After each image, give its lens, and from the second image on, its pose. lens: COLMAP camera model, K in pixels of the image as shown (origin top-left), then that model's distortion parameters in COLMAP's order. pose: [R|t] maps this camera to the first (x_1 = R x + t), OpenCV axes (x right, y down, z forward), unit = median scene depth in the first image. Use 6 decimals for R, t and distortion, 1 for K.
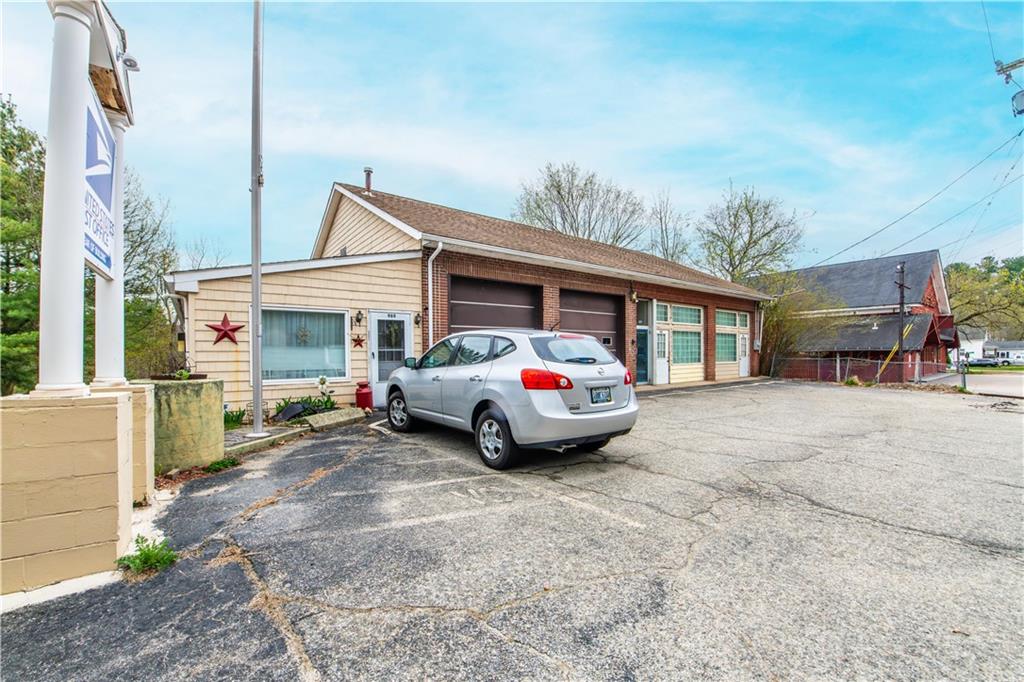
lens RADIAL K [[419.3, 0, 507.7], [0, 419.3, 367.4], [0, 0, 1]] dist [-0.005634, -0.001335]
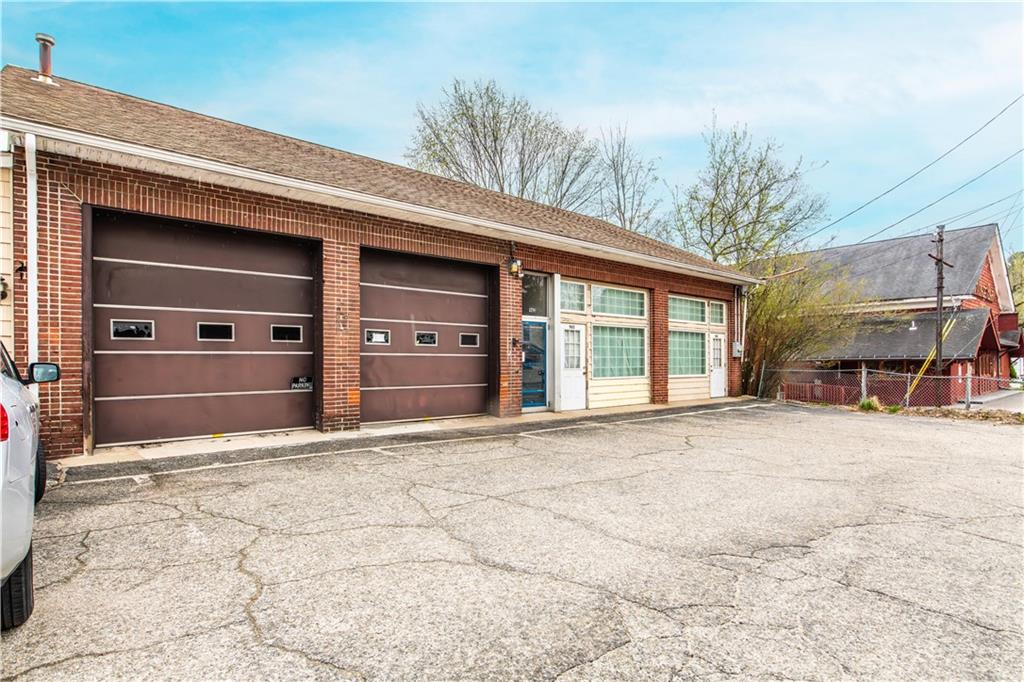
lens RADIAL K [[544.8, 0, 501.3], [0, 544.8, 371.8], [0, 0, 1]] dist [-0.002176, 0.001403]
pose [[0.998290, 0.004556, 0.058277, 0.188641], [-0.003682, 0.999879, -0.015105, -0.003974], [-0.058339, 0.014865, 0.998186, 0.167826]]
